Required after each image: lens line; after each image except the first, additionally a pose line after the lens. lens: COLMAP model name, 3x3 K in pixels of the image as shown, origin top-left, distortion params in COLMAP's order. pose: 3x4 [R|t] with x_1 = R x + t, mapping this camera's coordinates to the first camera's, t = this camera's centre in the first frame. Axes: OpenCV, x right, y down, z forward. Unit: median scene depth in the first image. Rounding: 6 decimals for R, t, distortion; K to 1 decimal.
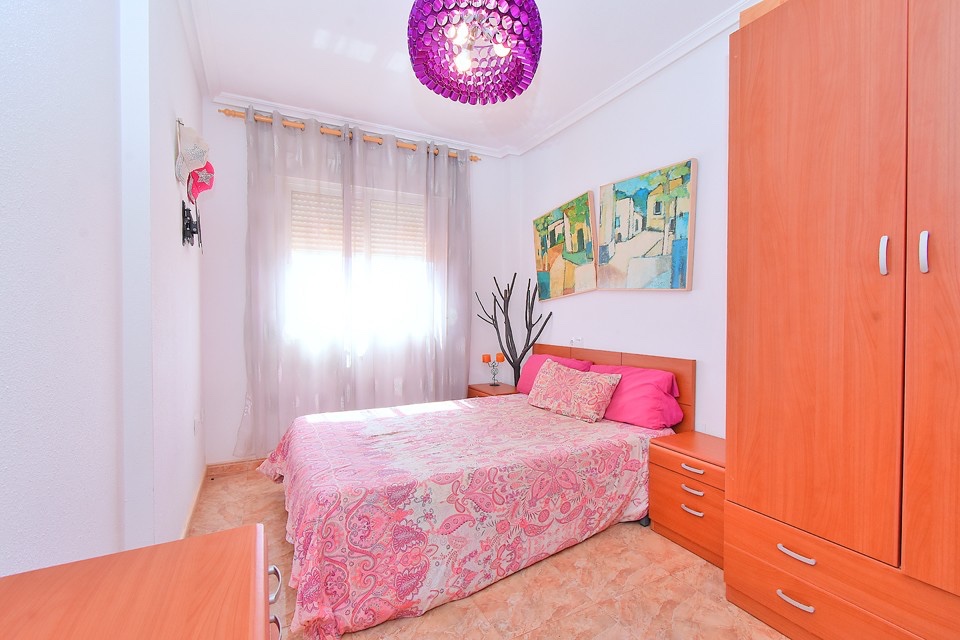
lens RADIAL K [[429.2, 0, 488.3], [0, 429.2, 312.6], [0, 0, 1]] dist [0.004075, -0.003116]
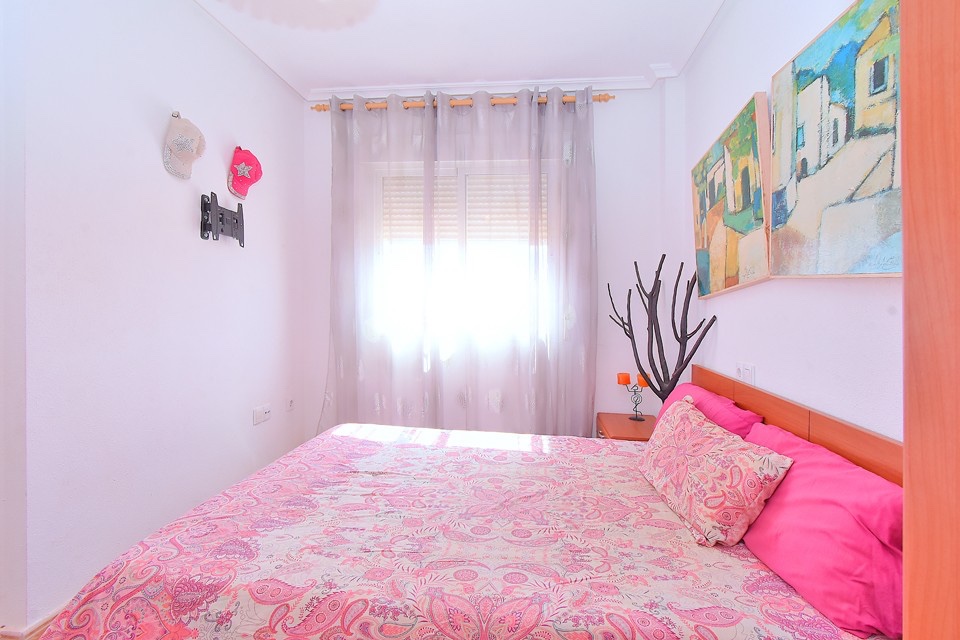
lens RADIAL K [[429.2, 0, 481.8], [0, 429.2, 294.4], [0, 0, 1]] dist [0.004075, -0.003116]
pose [[0.812293, 0.008039, -0.583194, 0.296678], [-0.023214, 0.999558, -0.018556, -0.016925], [0.582788, 0.028611, 0.812121, 0.409156]]
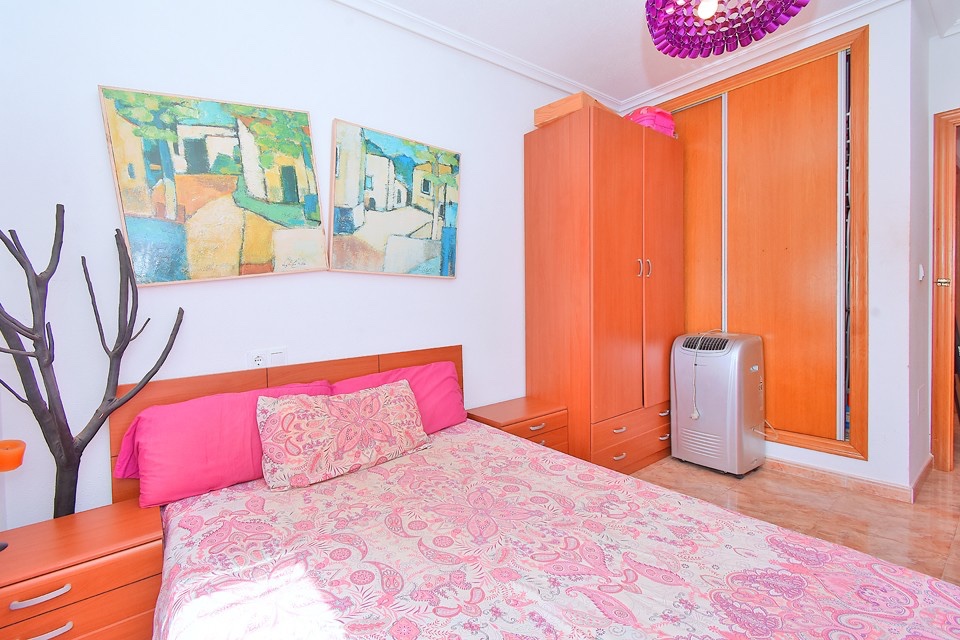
lens RADIAL K [[429.2, 0, 477.9], [0, 429.2, 300.1], [0, 0, 1]] dist [0.004075, -0.003116]
pose [[-0.178484, -0.001836, 0.983941, -0.476932], [0.032341, 0.999447, 0.007731, -0.005392], [-0.983411, 0.033202, -0.178326, 0.965263]]
